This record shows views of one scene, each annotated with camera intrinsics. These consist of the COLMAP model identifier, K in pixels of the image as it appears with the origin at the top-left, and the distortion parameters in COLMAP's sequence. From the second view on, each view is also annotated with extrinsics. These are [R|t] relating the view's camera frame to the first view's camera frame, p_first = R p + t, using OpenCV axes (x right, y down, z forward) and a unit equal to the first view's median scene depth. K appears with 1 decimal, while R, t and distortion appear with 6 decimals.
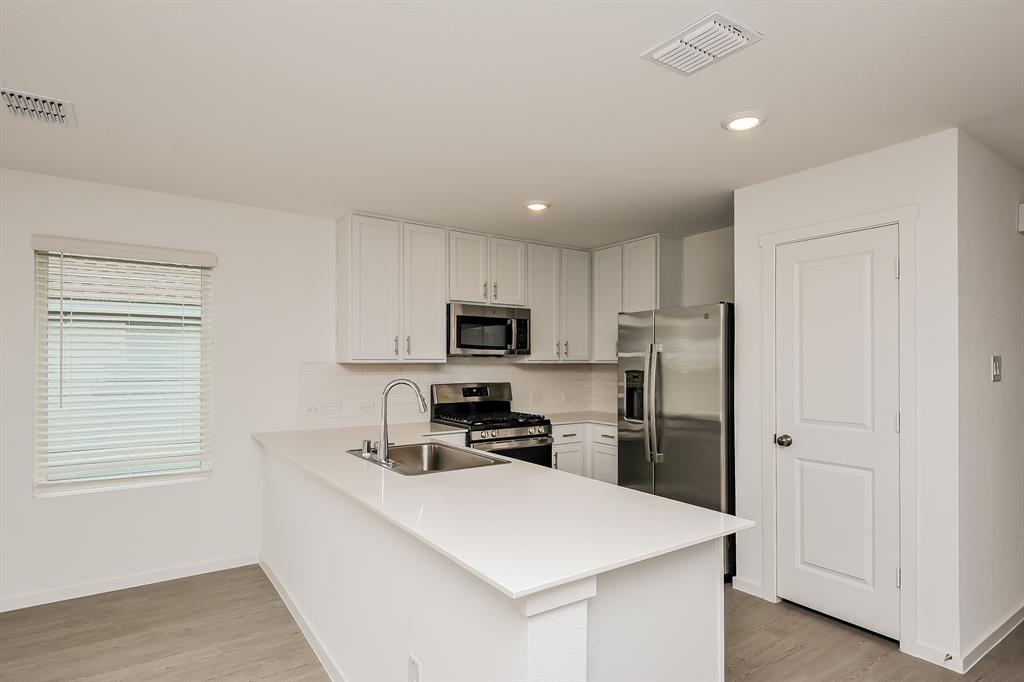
lens RADIAL K [[542.3, 0, 511.9], [0, 542.3, 357.7], [0, 0, 1]] dist [0.000474, -0.000504]
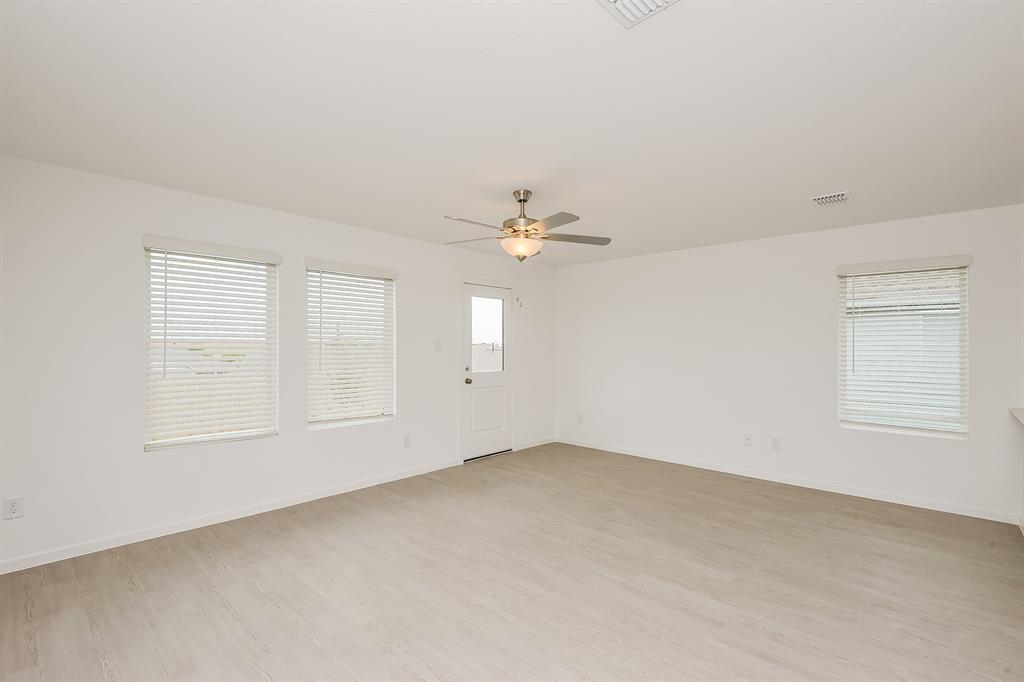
lens RADIAL K [[477.4, 0, 512.0], [0, 477.4, 341.0], [0, 0, 1]] dist [-0.000206, -0.000141]
pose [[0.202968, -0.007930, -0.979153, 0.254881], [0.006876, 0.999954, -0.006673, 0.001658], [0.979161, -0.005378, 0.203014, -0.197333]]
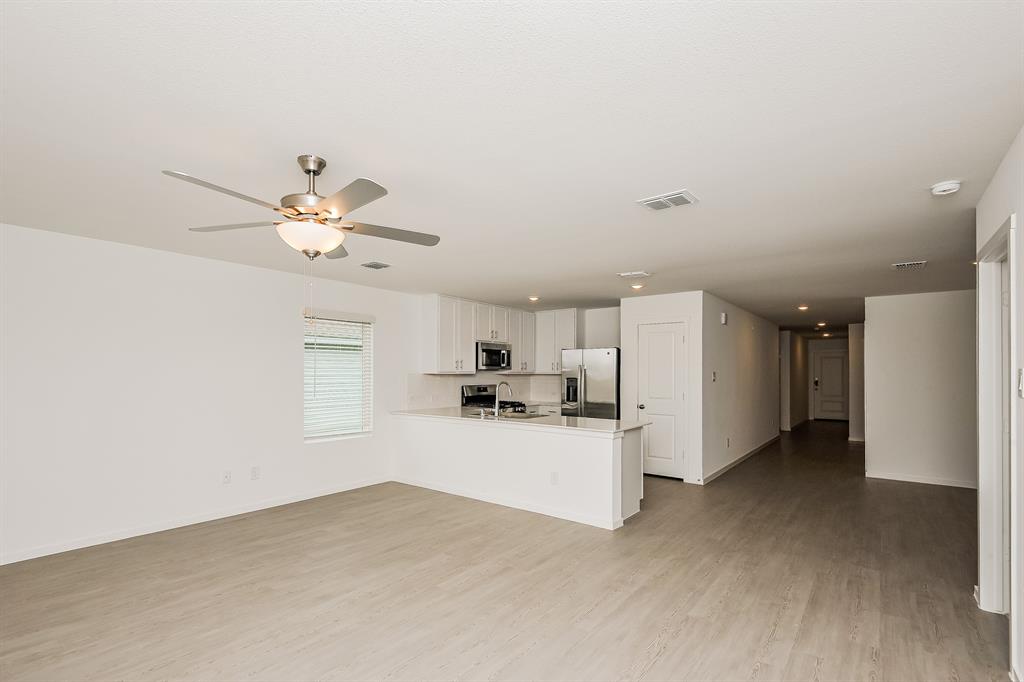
lens RADIAL K [[479.9, 0, 512.9], [0, 479.9, 366.1], [0, 0, 1]] dist [-0.000786, -0.000338]
pose [[0.951751, 0.006520, 0.306802, -0.540009], [-0.005751, 0.999978, -0.003411, -0.012848], [-0.306818, 0.001482, 0.951767, -0.658585]]
